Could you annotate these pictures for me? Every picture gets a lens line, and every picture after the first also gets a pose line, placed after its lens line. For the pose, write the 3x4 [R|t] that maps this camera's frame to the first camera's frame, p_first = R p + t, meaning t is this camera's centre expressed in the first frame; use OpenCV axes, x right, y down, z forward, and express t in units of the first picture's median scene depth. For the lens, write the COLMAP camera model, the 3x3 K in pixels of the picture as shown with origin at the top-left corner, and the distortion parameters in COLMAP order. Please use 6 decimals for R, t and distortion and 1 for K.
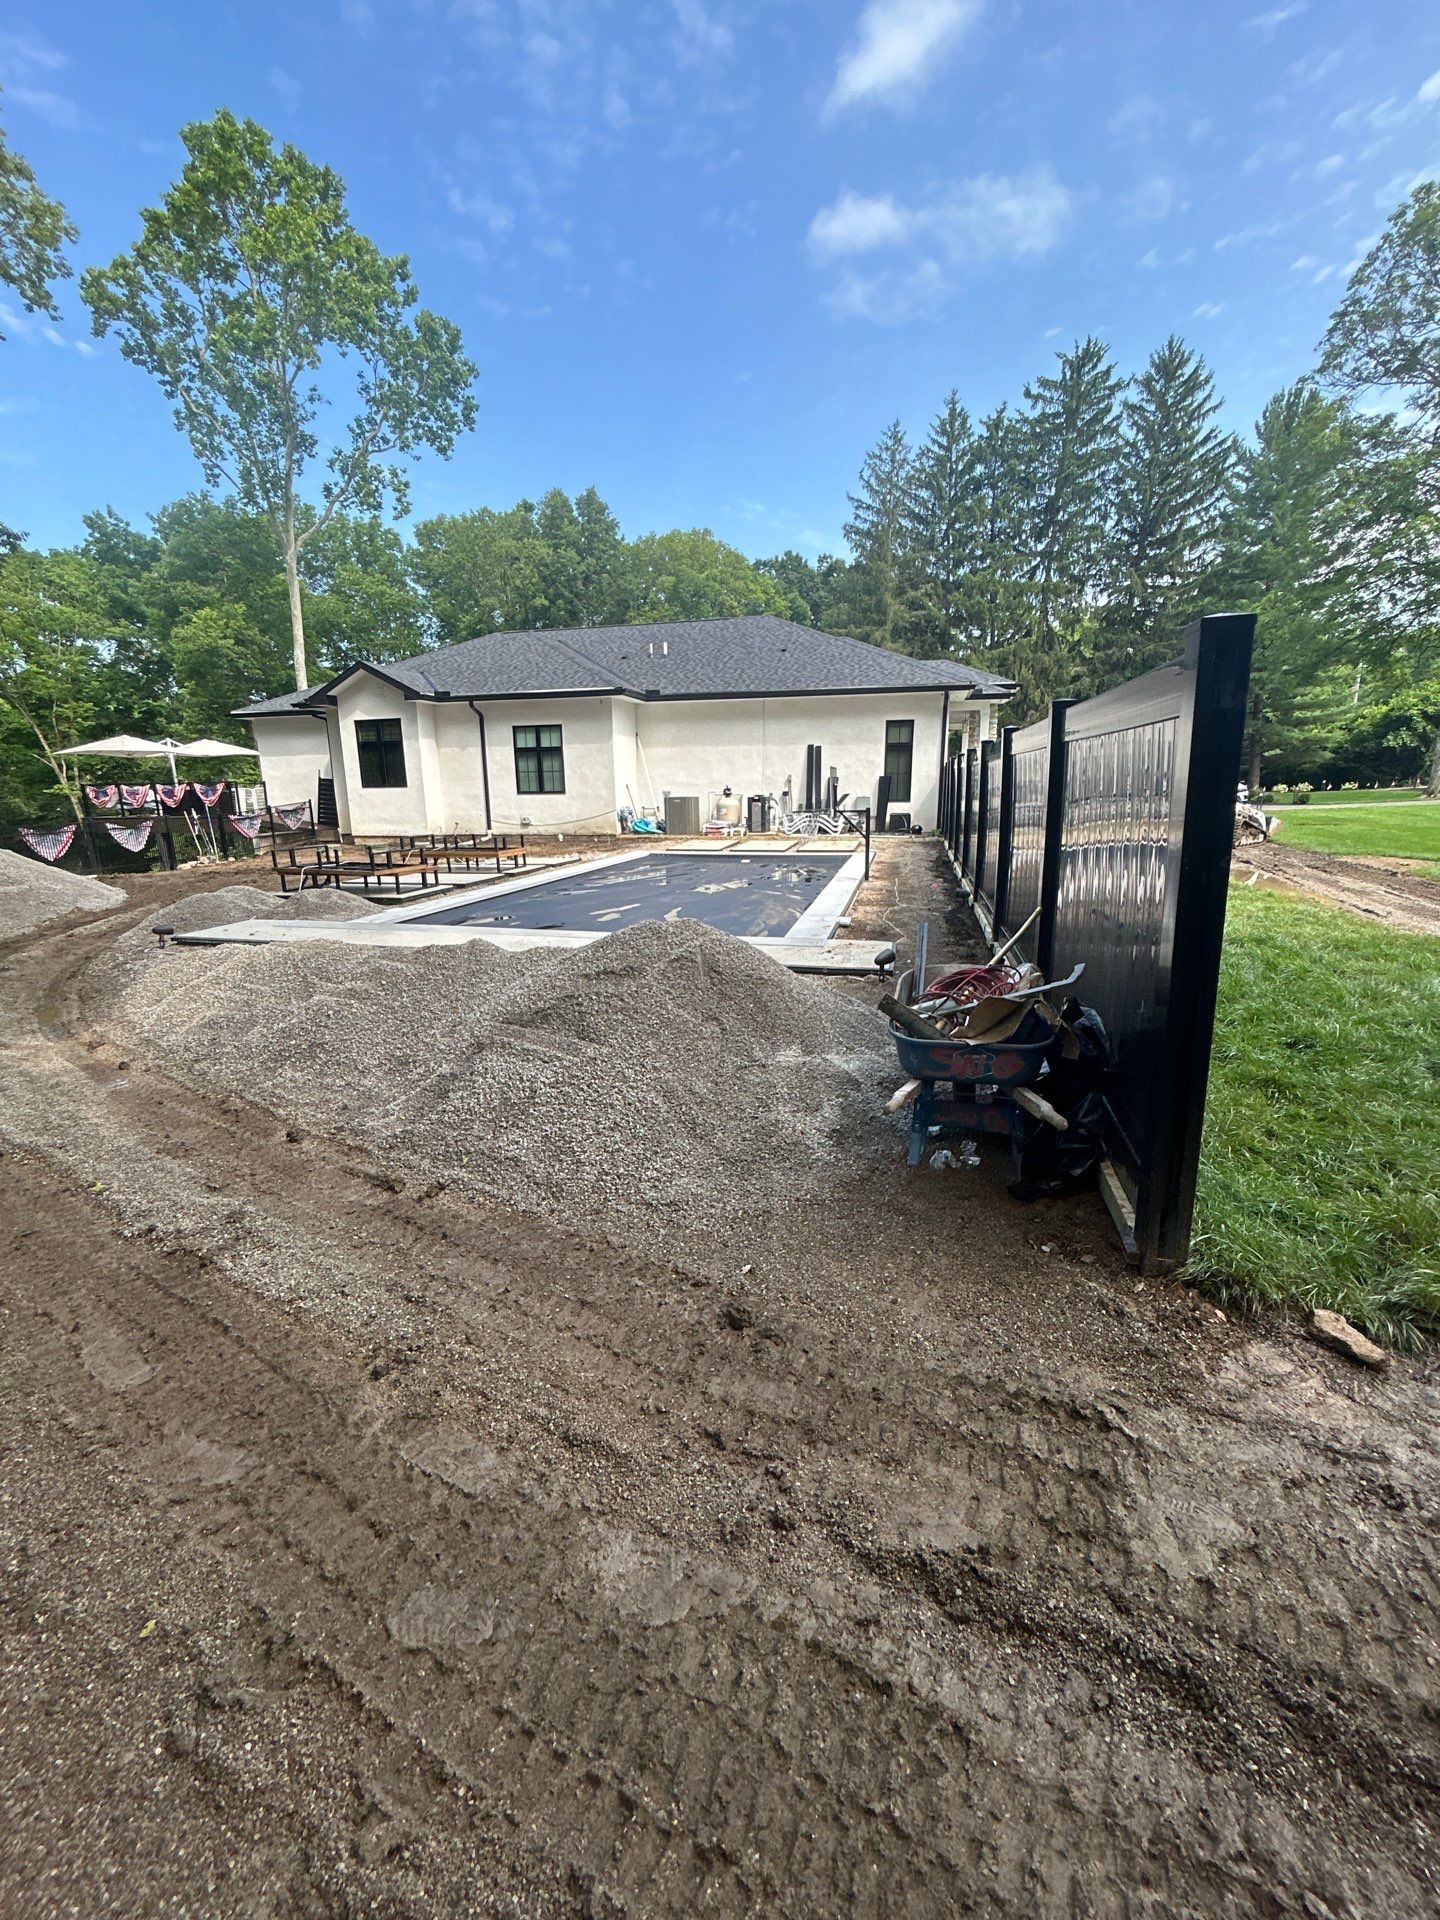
lens RADIAL K [[807.8, 0, 720.0], [0, 807.8, 960.0], [0, 0, 1]] dist [-0.010963, 0.013913]
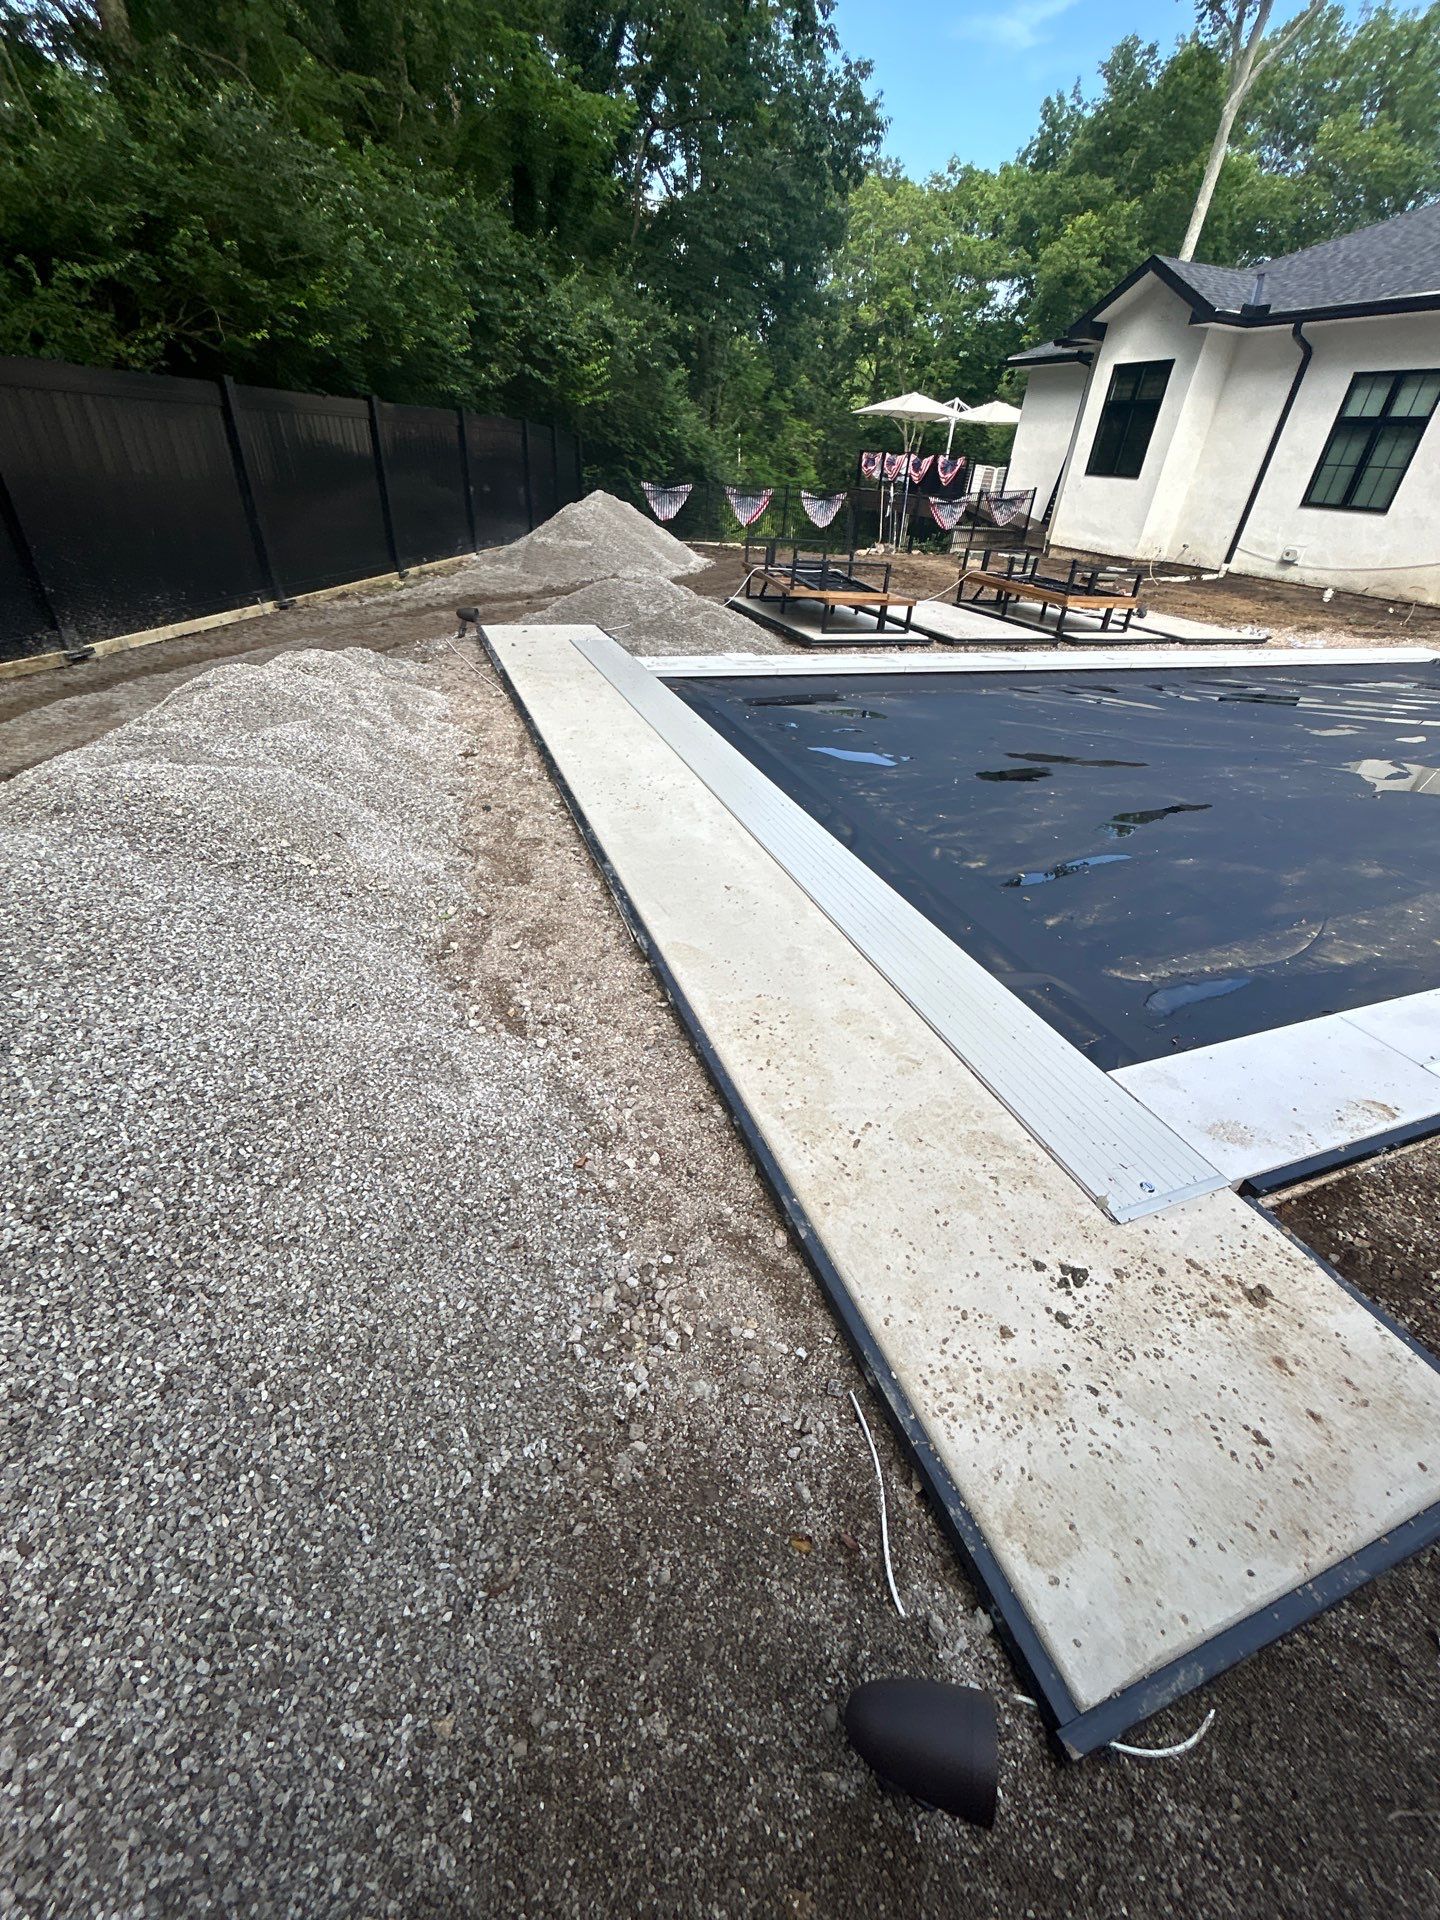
lens RADIAL K [[773.0, 0, 718.9], [0, 773.0, 962.8], [0, 0, 1]] dist [0.002004, 0.000799]
pose [[0.573726, 0.496019, -0.651769, 0.045034], [-0.251530, 0.864014, 0.436133, -0.043186], [0.779468, -0.086281, 0.620471, 0.216839]]
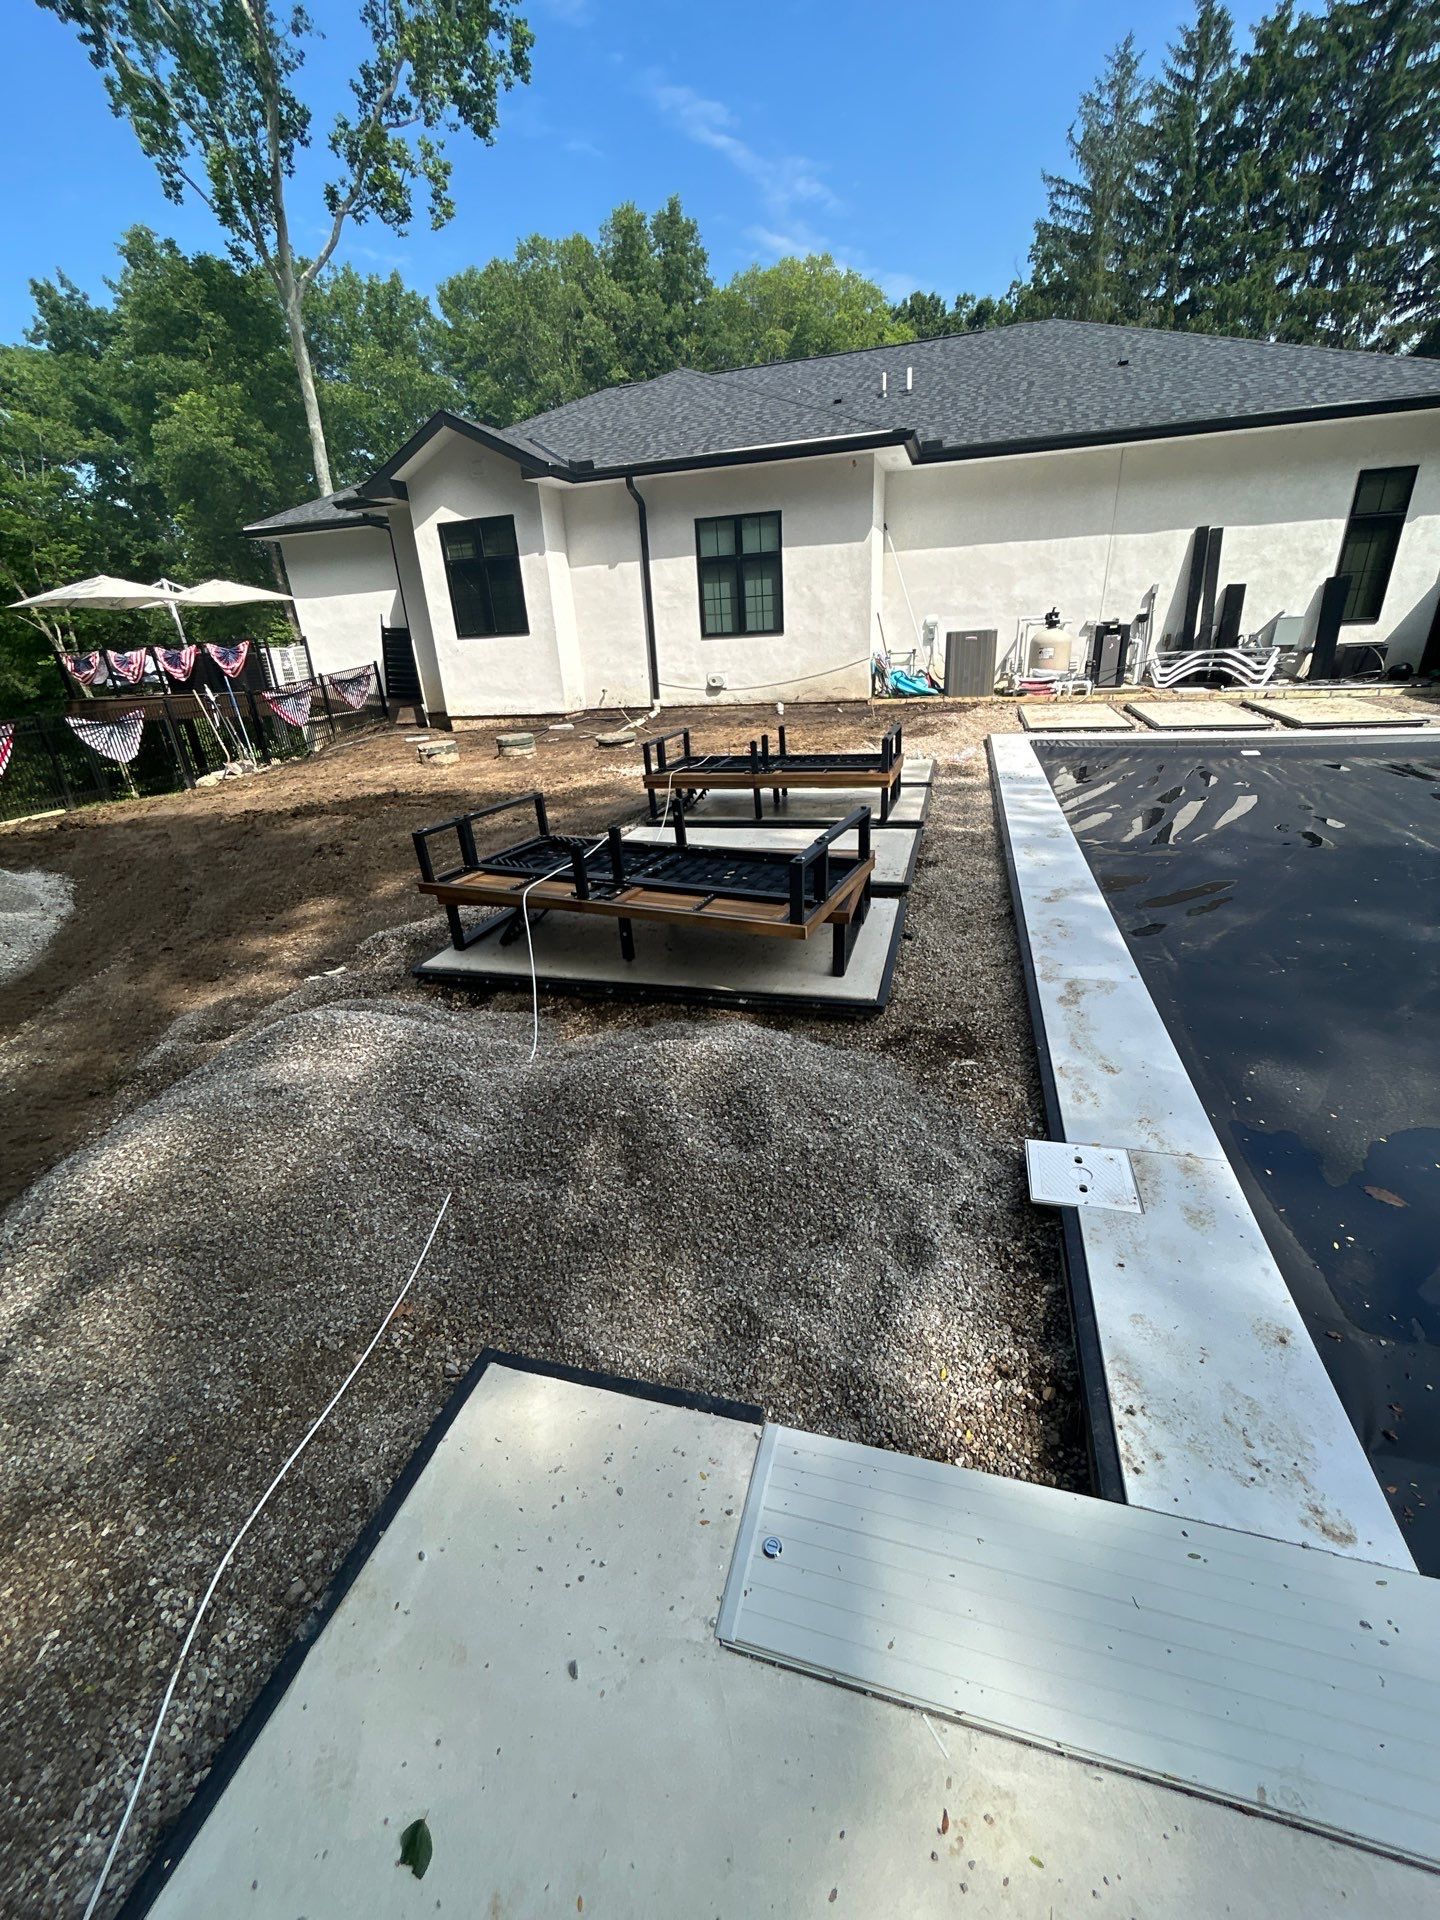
lens RADIAL K [[786.8, 0, 713.6], [0, 786.8, 959.5], [0, 0, 1]] dist [0.002460, 0.000228]
pose [[0.998276, -0.022745, -0.054111, -0.182270], [0.032388, 0.982276, 0.184619, -0.061615], [0.048953, -0.186053, 0.981320, 0.298536]]
